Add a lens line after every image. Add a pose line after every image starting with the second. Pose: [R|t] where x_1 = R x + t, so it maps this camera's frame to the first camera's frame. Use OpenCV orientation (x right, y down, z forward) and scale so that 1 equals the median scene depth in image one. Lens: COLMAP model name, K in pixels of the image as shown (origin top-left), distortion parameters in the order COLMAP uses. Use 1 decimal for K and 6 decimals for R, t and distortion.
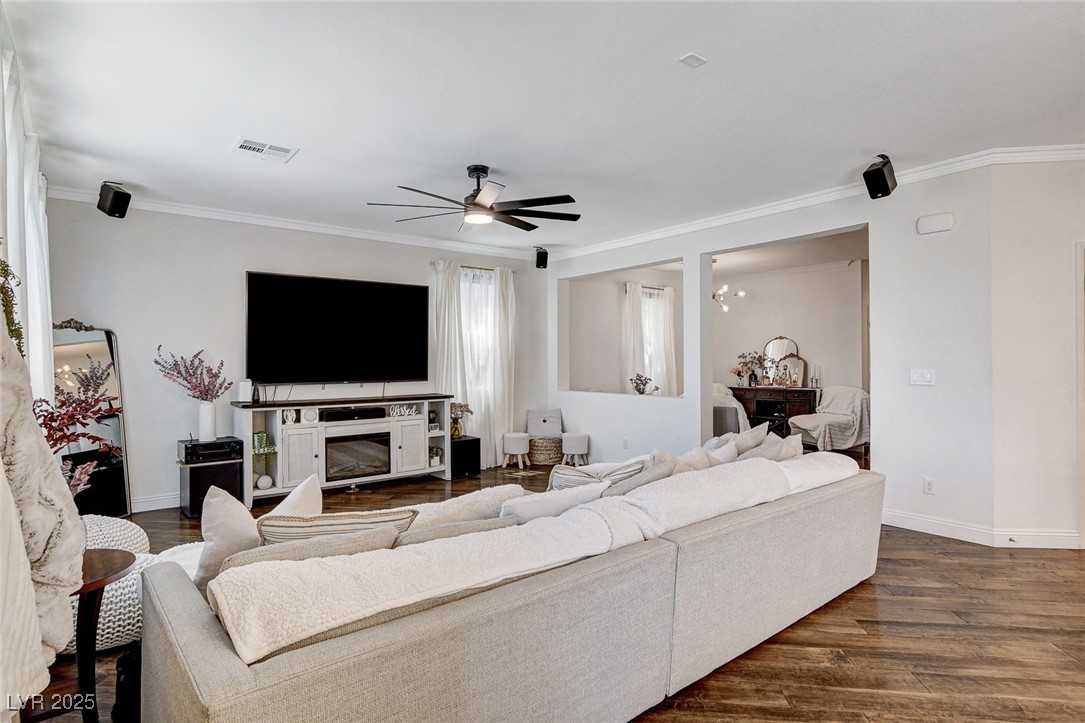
lens RADIAL K [[597.5, 0, 534.3], [0, 597.5, 370.8], [0, 0, 1]] dist [-0.008165, 0.001003]
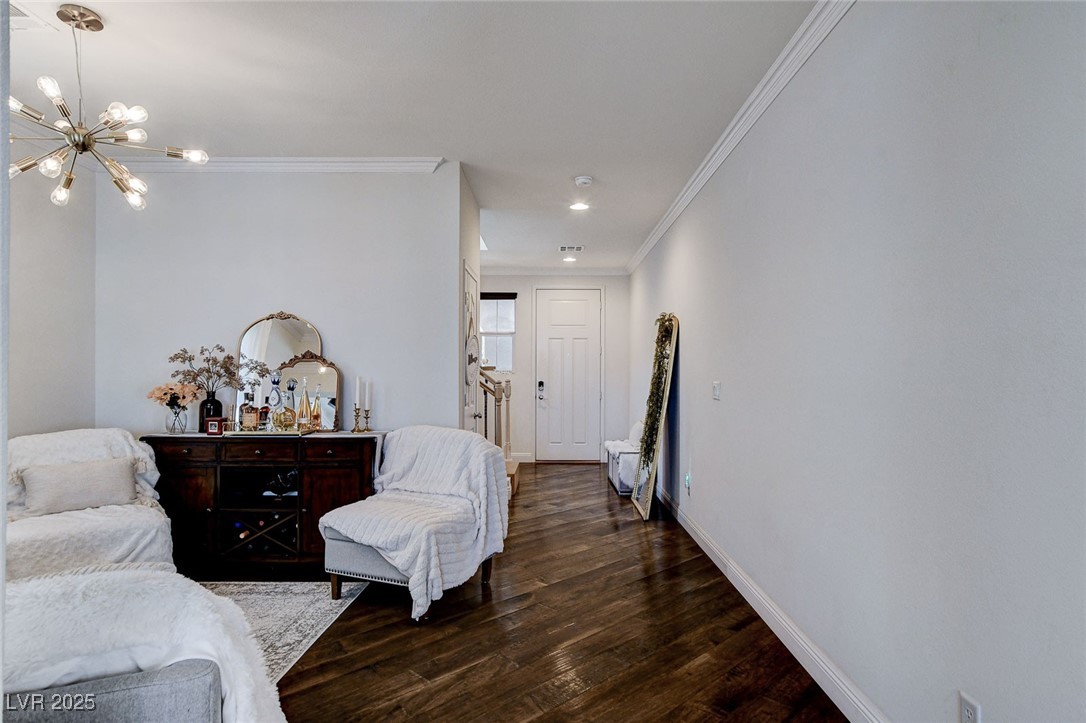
lens RADIAL K [[598.0, 0, 545.9], [0, 598.0, 365.3], [0, 0, 1]] dist [-0.008165, 0.001003]
pose [[0.607133, 0.016163, 0.794436, 0.183144], [0.003525, 0.999728, -0.023033, -0.008567], [-0.794592, 0.016784, 0.606911, 0.575363]]
